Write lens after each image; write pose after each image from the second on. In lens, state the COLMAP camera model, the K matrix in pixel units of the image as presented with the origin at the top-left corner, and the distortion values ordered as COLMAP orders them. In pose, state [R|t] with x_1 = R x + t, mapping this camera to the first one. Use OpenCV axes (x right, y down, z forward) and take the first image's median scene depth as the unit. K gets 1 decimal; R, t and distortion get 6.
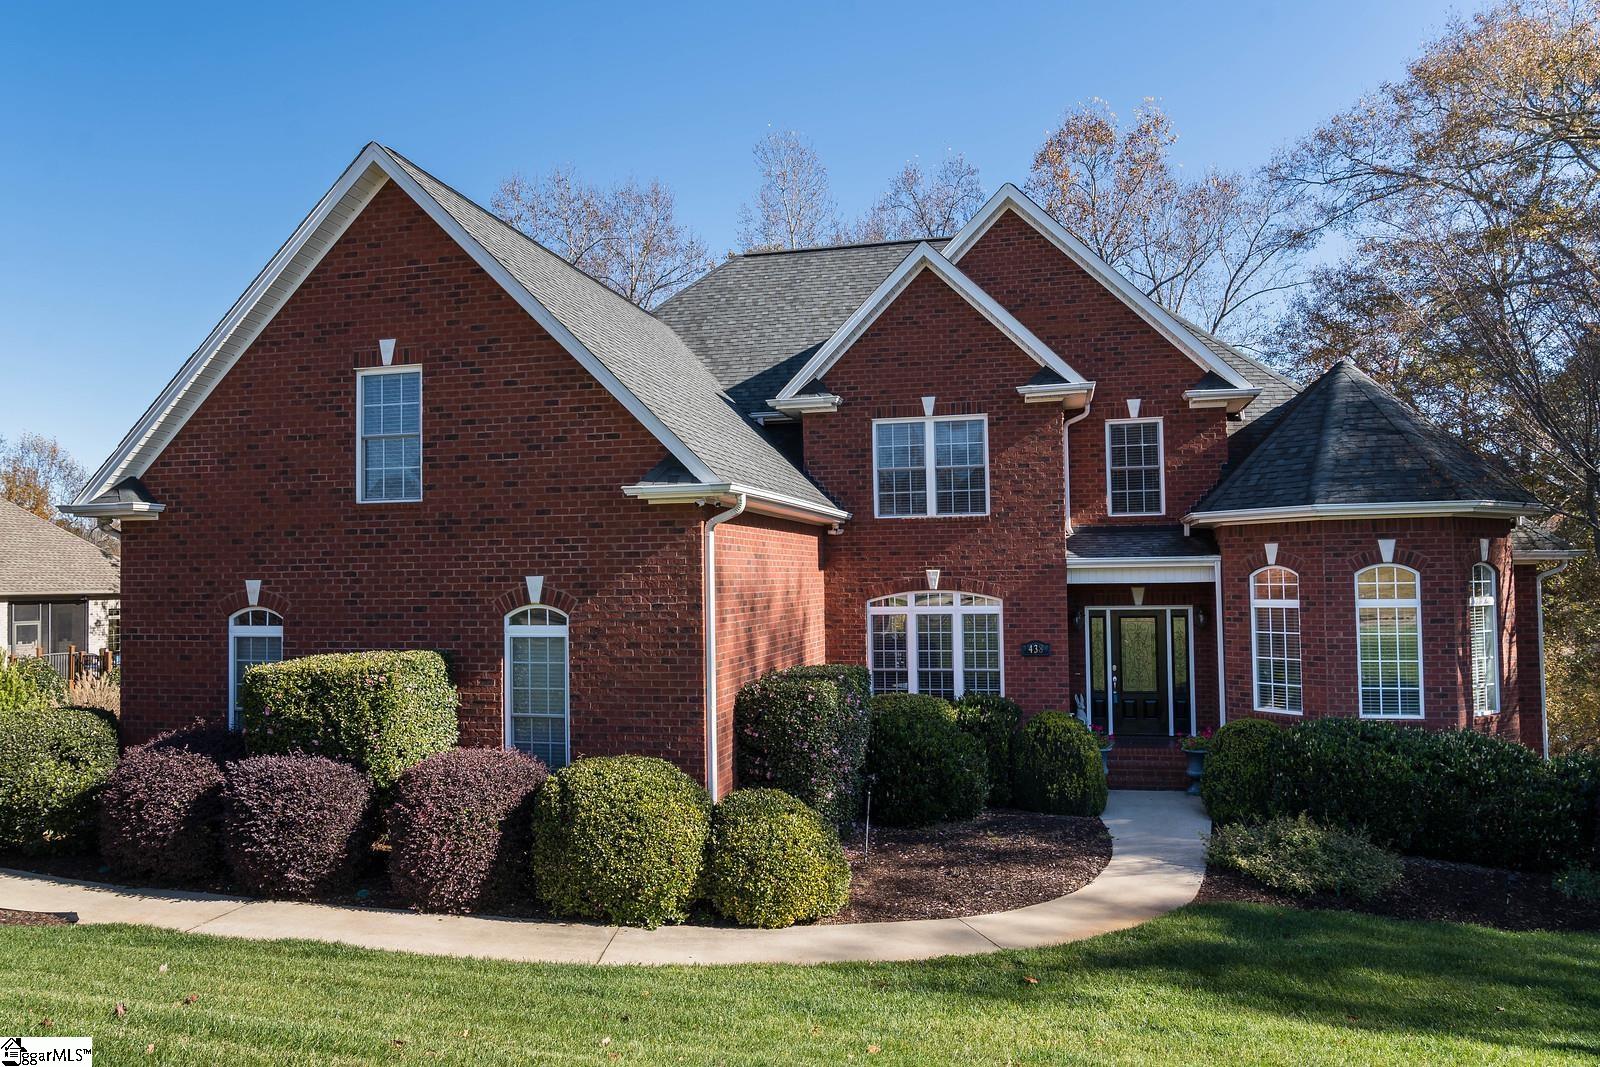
lens RADIAL K [[1104.1, 0, 713.6], [0, 1104.1, 533.5], [0, 0, 1]] dist [-0.027241, 0.005070]
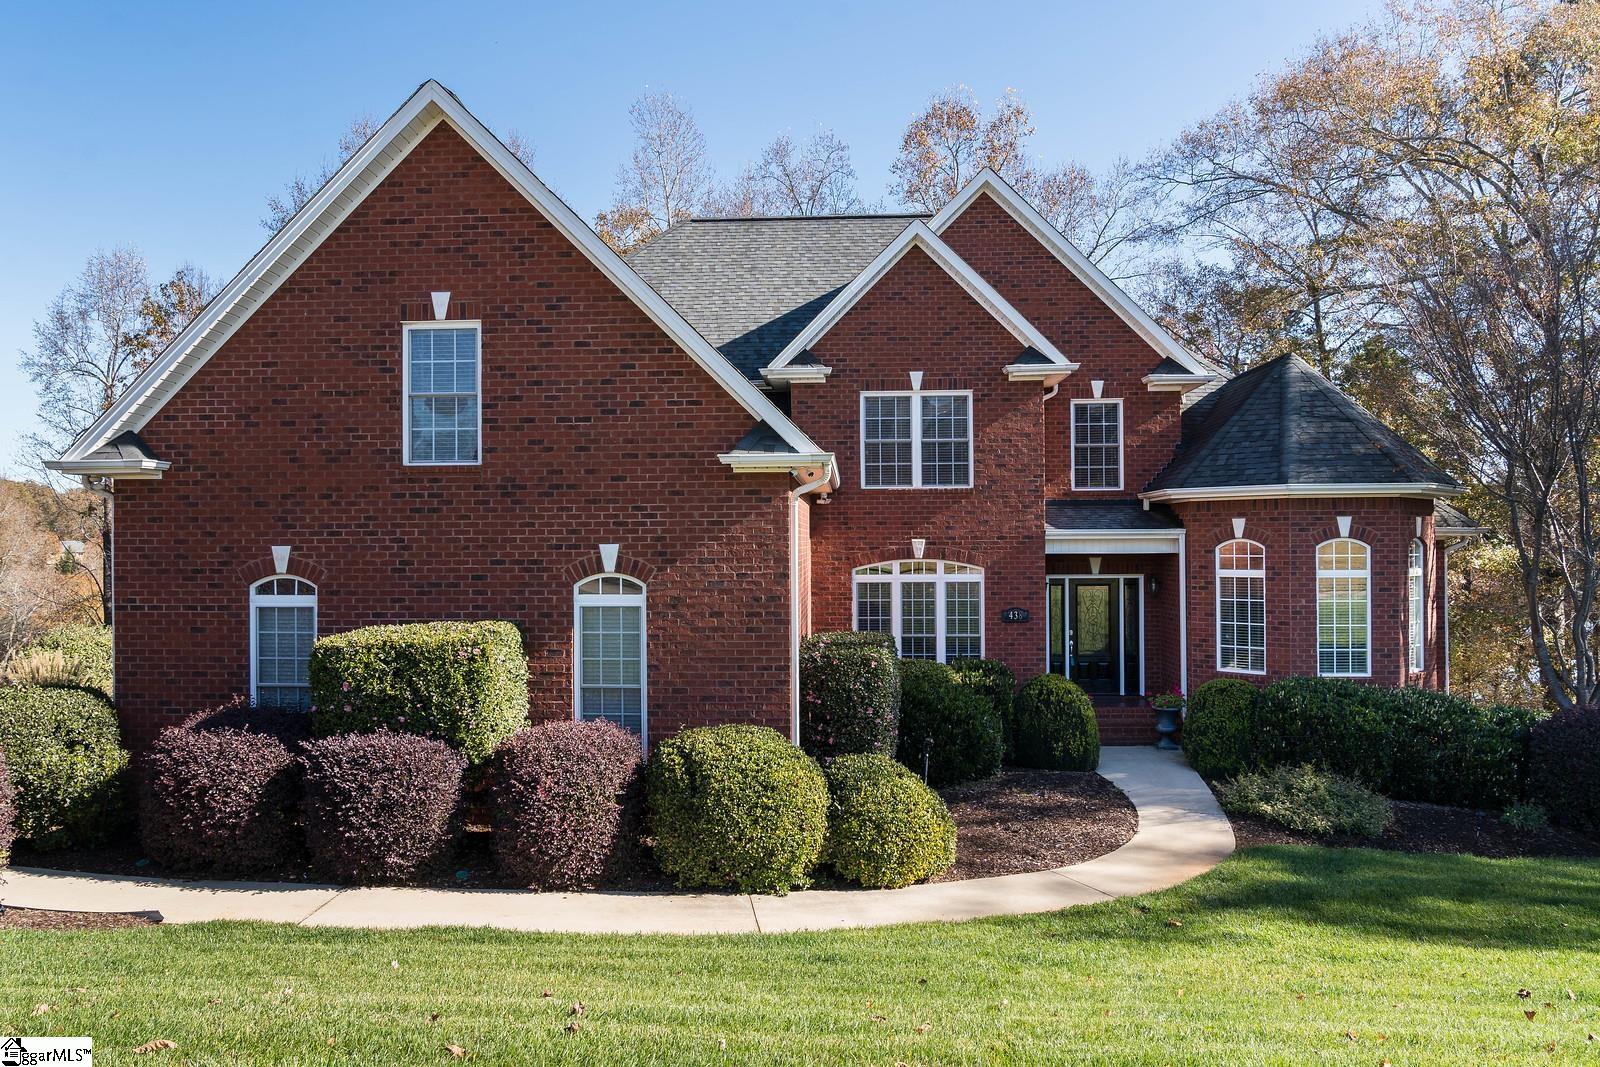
lens RADIAL K [[1104.1, 0, 713.6], [0, 1104.1, 533.5], [0, 0, 1]] dist [-0.027241, 0.005070]
pose [[0.983156, 0.008934, 0.182550, -0.233862], [-0.014713, 0.999432, 0.030330, -0.001589], [-0.182175, -0.032505, 0.982729, 0.022940]]
